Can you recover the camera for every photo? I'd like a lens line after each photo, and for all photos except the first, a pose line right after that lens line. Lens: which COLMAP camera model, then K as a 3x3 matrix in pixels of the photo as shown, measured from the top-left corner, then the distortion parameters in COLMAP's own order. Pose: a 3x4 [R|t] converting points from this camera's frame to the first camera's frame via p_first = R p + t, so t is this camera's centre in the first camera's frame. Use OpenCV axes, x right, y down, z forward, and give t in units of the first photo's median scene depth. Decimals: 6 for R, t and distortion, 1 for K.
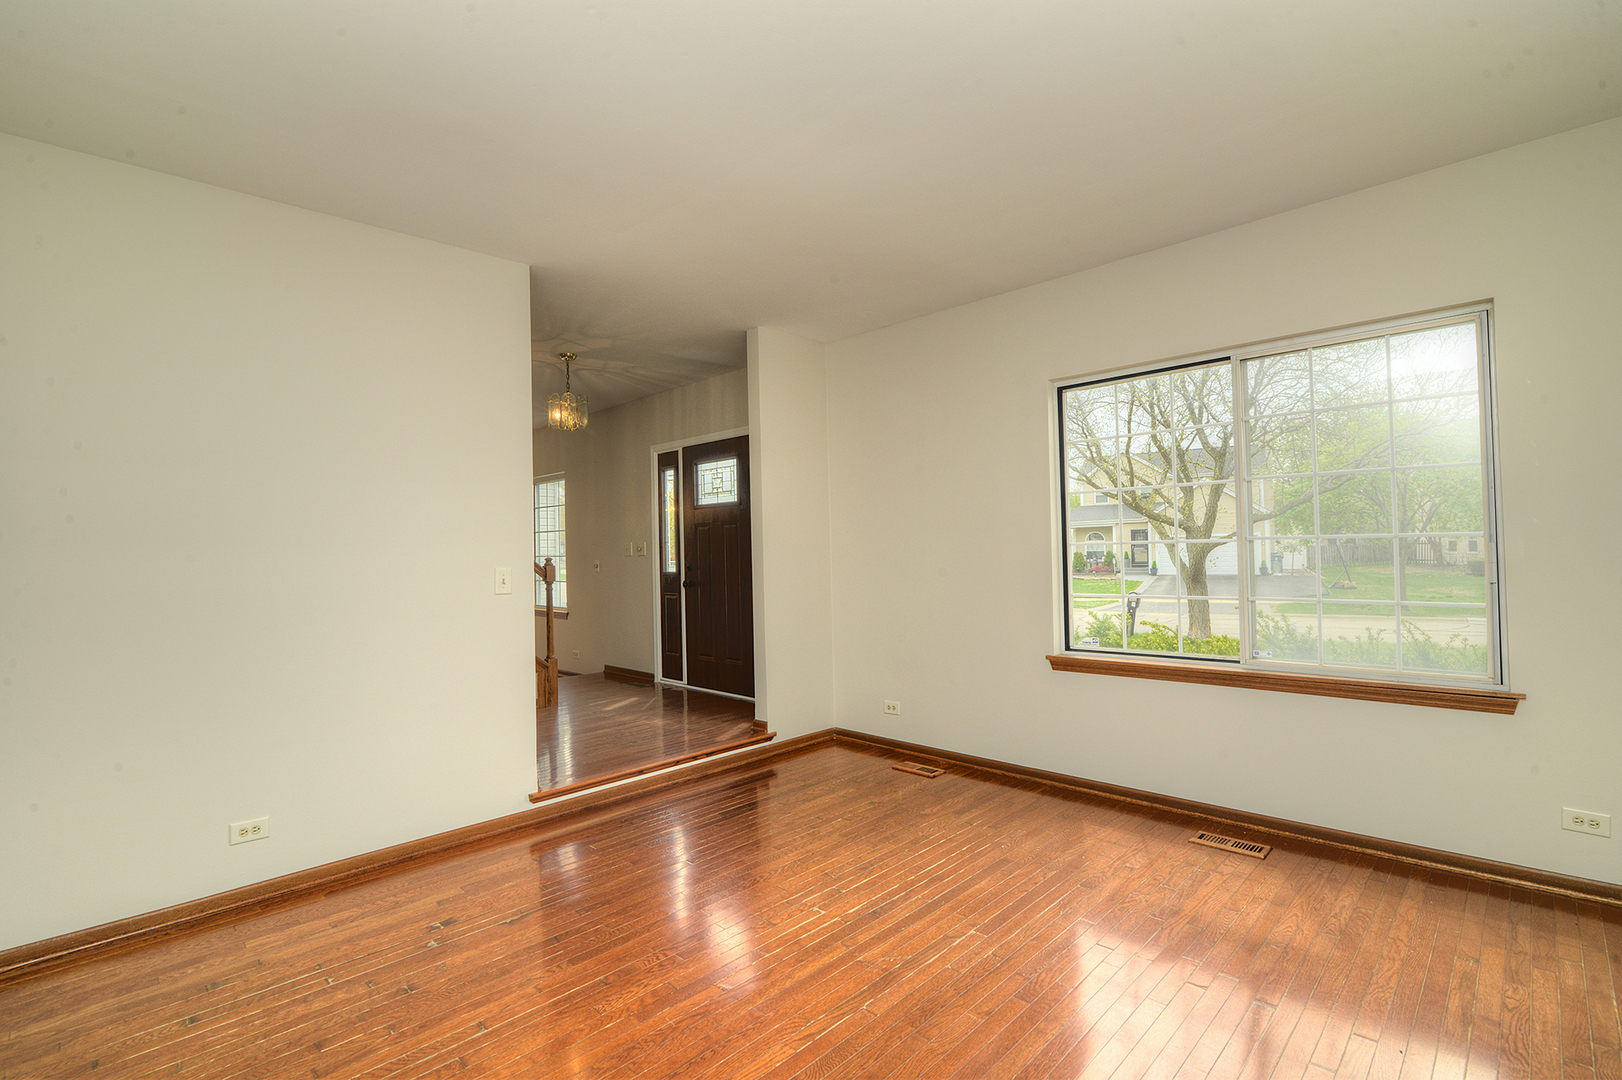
lens RADIAL K [[746.9, 0, 808.6], [0, 746.9, 541.1], [0, 0, 1]] dist [-0.022560, -0.000013]
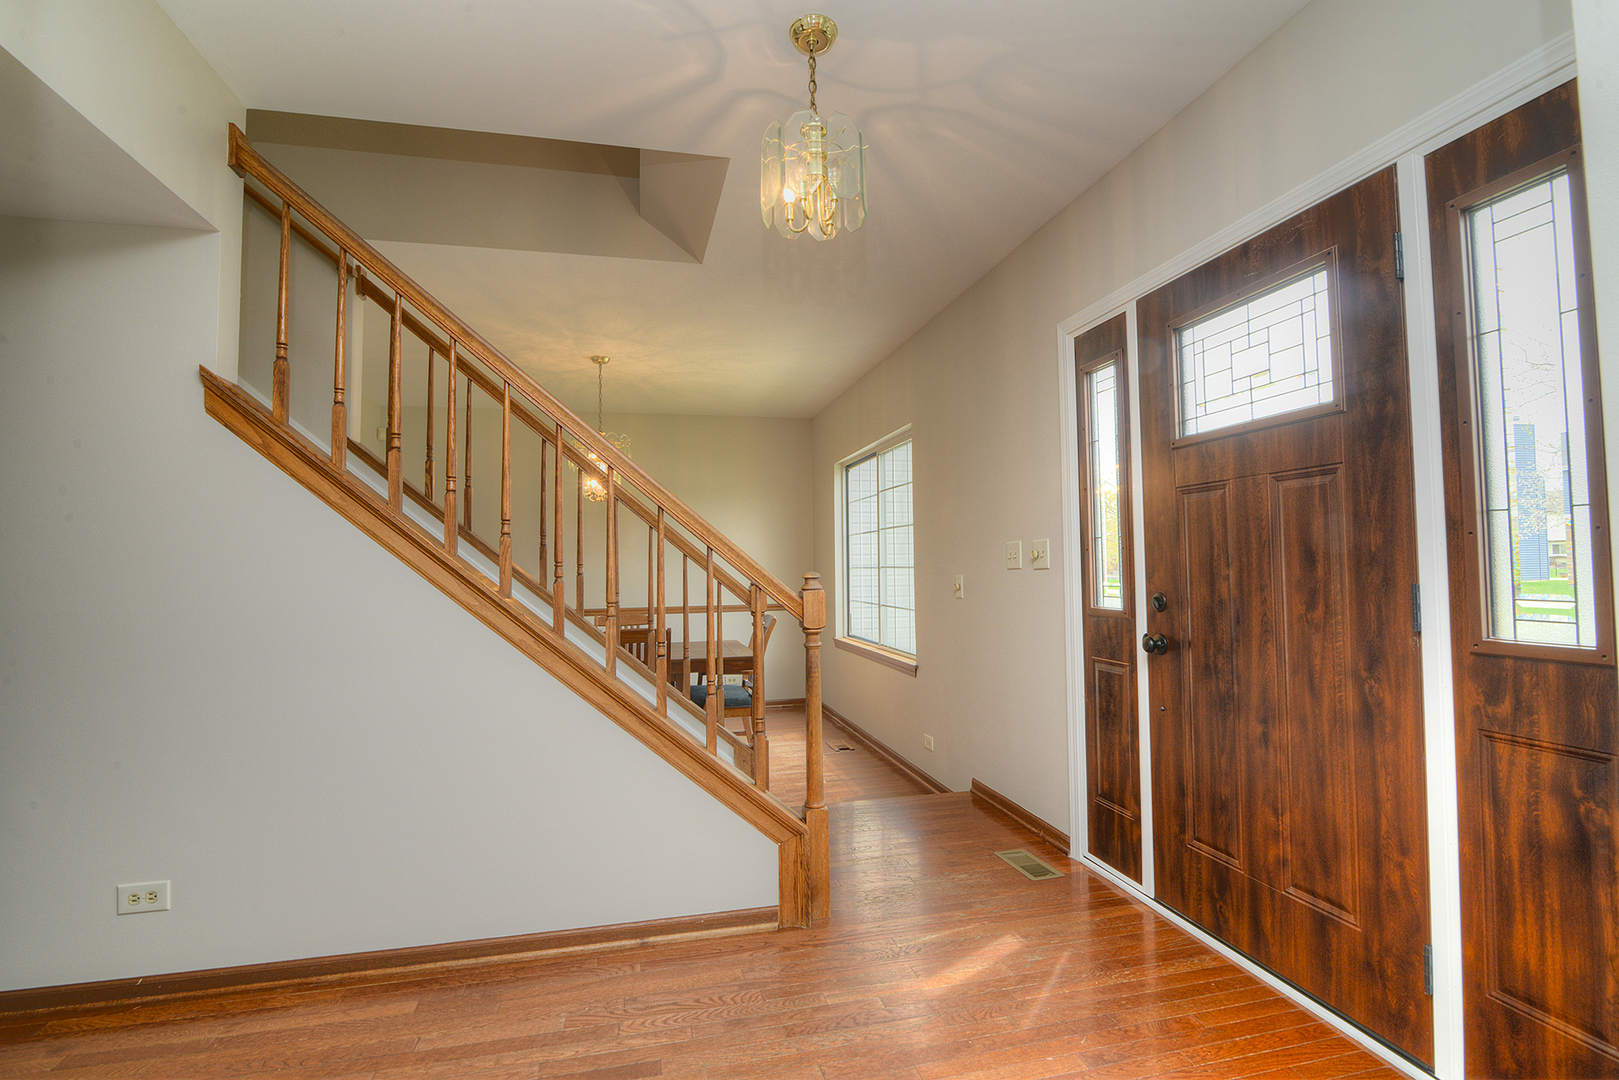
lens RADIAL K [[745.5, 0, 807.1], [0, 745.5, 541.1], [0, 0, 1]] dist [-0.022560, -0.000013]
pose [[0.849645, -0.009933, -0.527261, -0.110897], [0.002094, 0.999878, -0.015462, 0.009609], [0.527350, 0.012033, 0.849563, 0.568735]]
